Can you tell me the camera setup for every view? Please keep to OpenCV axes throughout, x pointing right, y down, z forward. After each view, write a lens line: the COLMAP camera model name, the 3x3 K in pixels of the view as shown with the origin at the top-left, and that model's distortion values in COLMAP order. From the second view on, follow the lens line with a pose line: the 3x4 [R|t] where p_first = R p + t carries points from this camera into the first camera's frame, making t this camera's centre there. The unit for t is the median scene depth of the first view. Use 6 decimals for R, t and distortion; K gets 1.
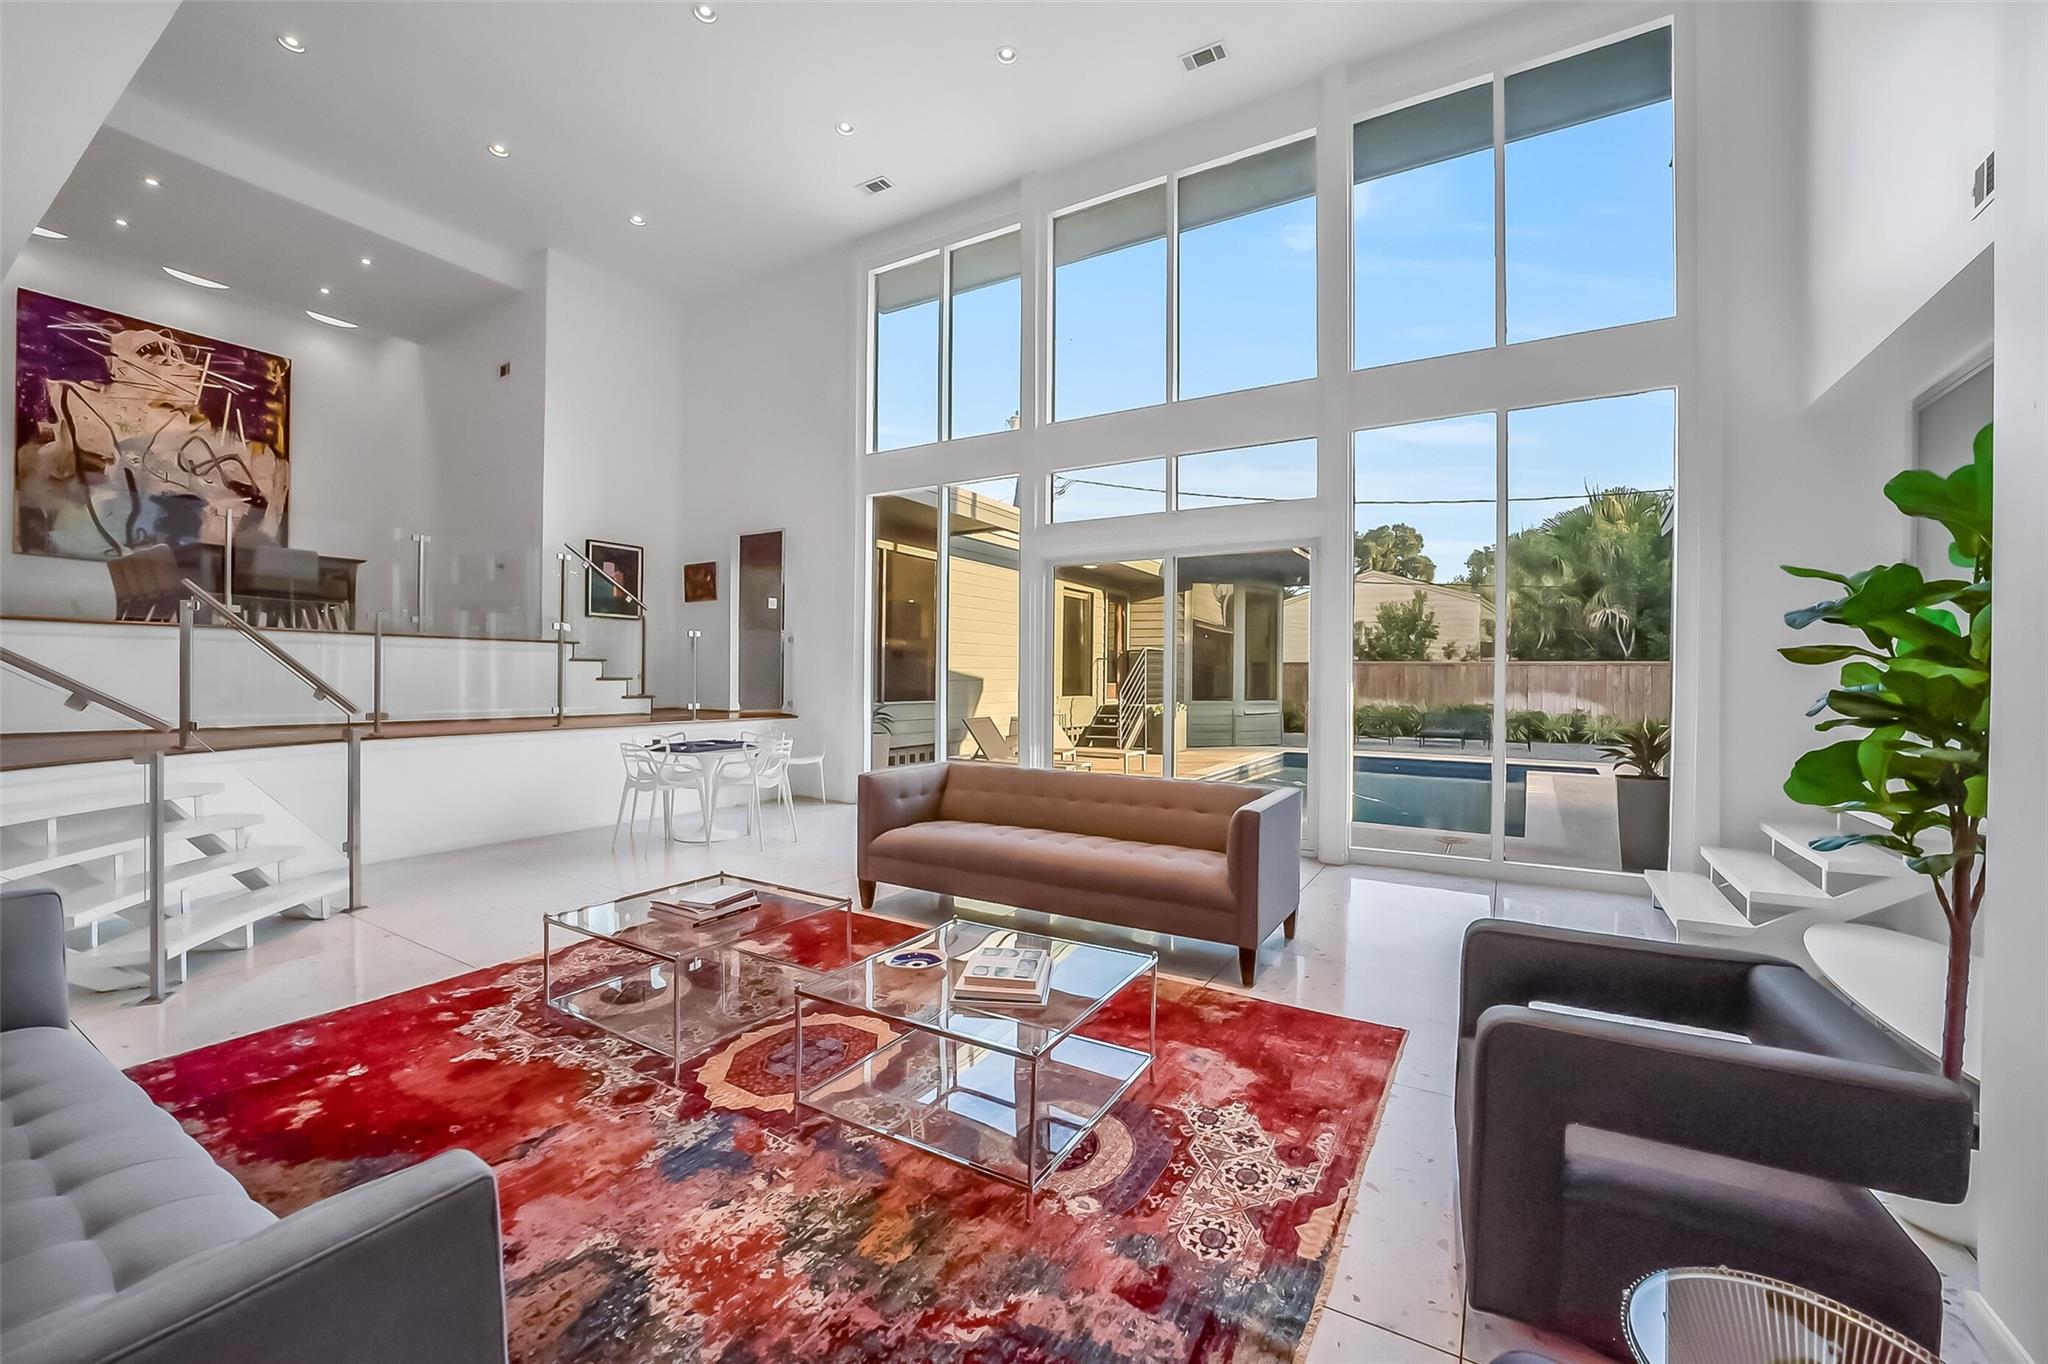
lens RADIAL K [[812.5, 0, 1028.7], [0, 812.5, 680.8], [0, 0, 1]] dist [-0.036798, 0.010078]
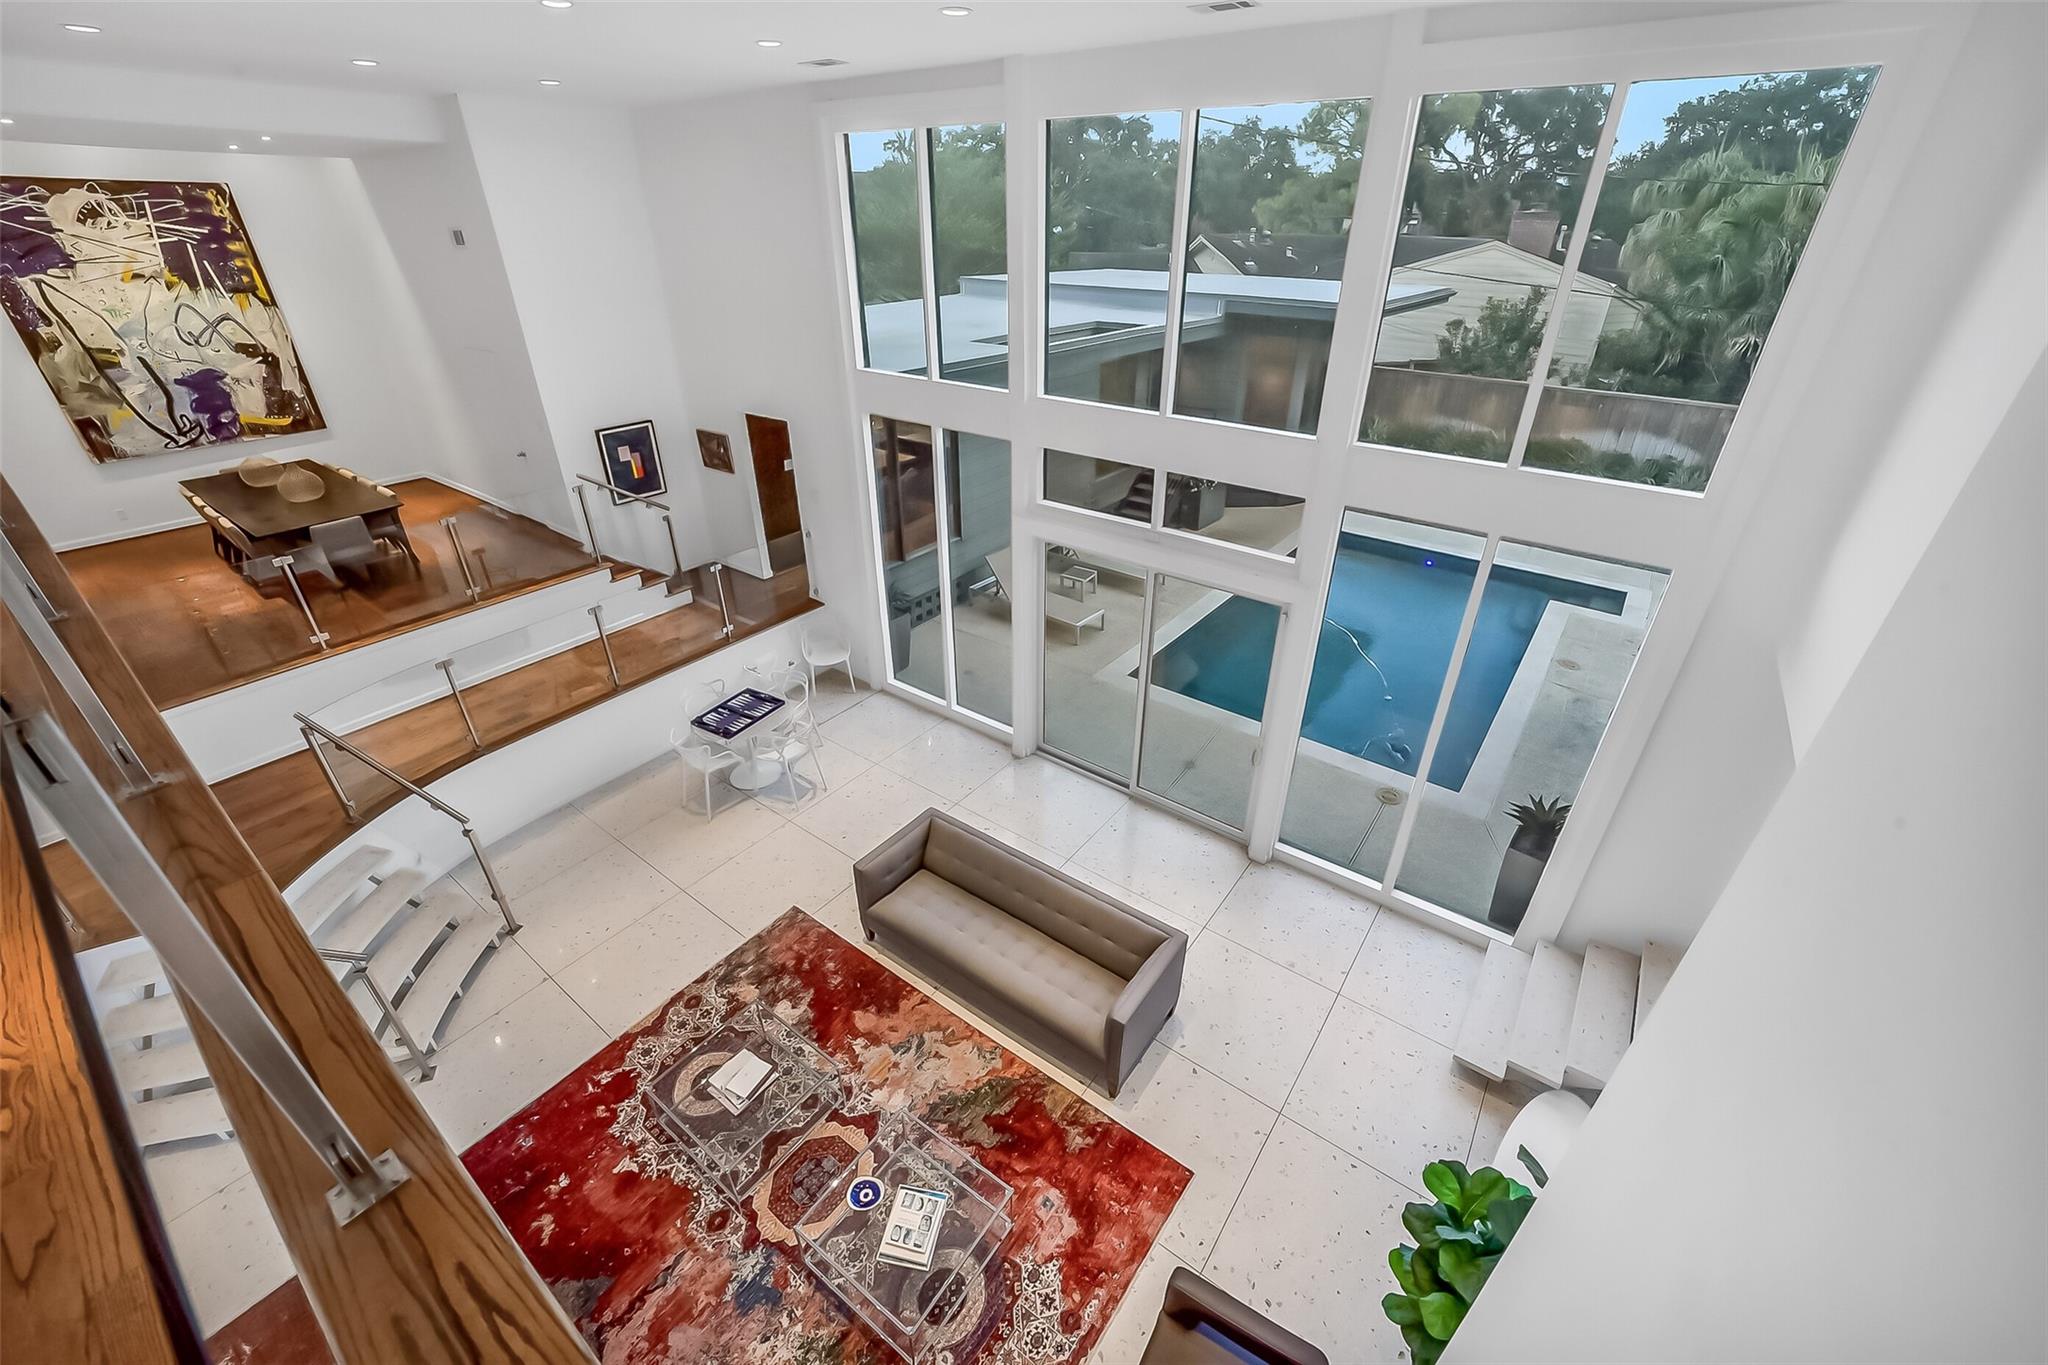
lens RADIAL K [[810.6, 0, 1030.9], [0, 810.6, 680.0], [0, 0, 1]] dist [-0.034255, 0.009319]
pose [[0.995736, 0.039896, -0.083181, 0.086335], [0.006409, 0.869564, 0.493779, -0.405109], [0.092031, -0.492206, 0.865600, 0.035570]]
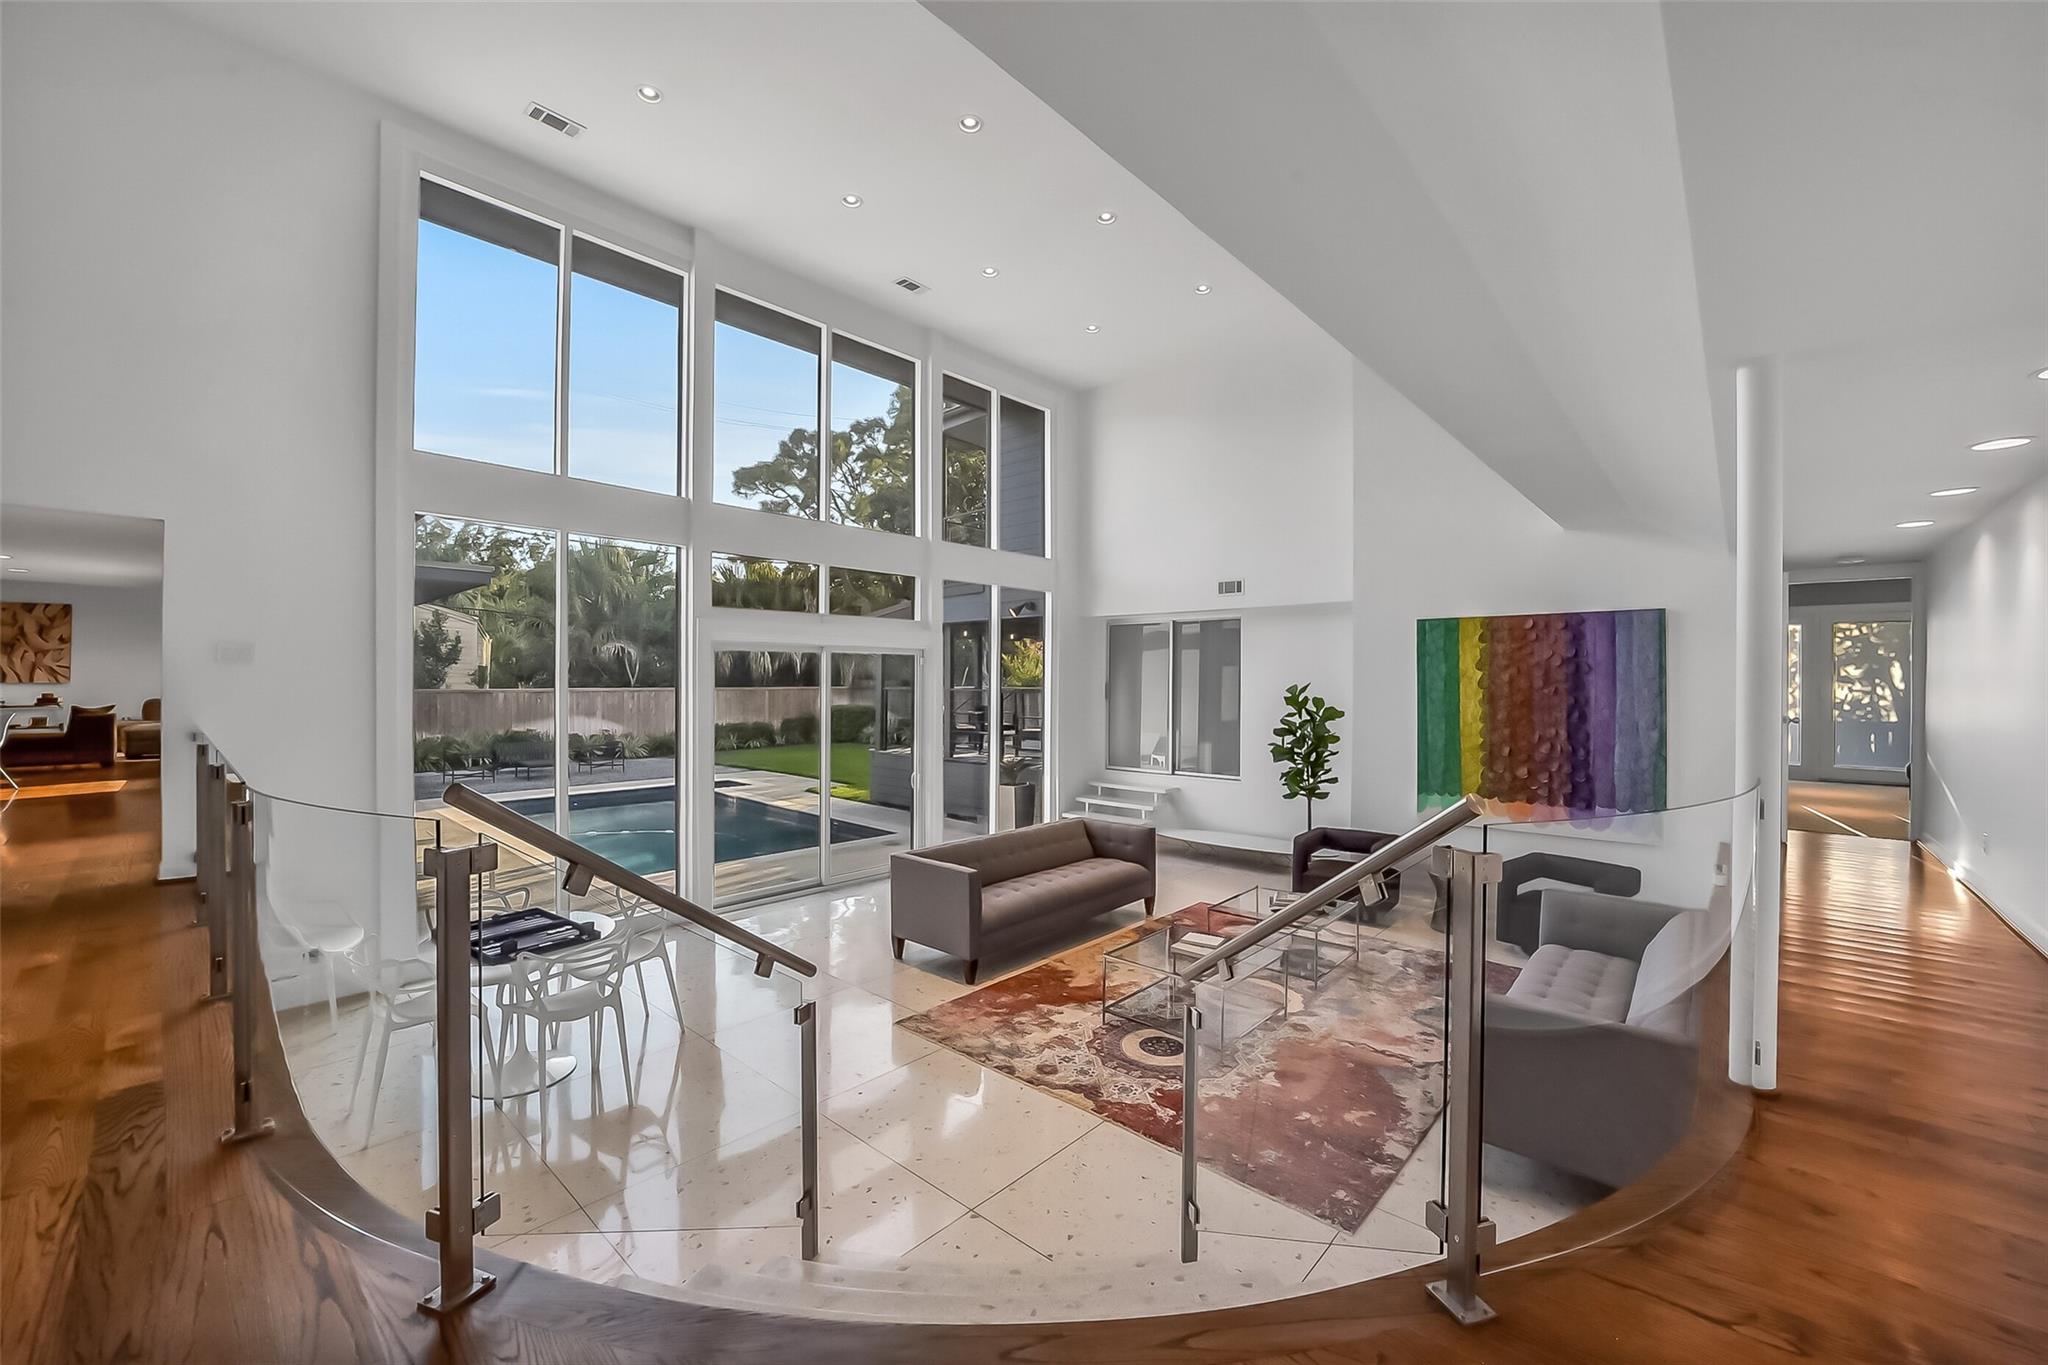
lens RADIAL K [[812.5, 0, 1028.7], [0, 812.5, 681.3], [0, 0, 1]] dist [-0.036798, 0.010078]
pose [[0.183787, -0.012881, 0.982882, -0.712764], [0.004835, 0.999914, 0.012200, -0.093790], [-0.982954, 0.002510, 0.183834, 0.369791]]
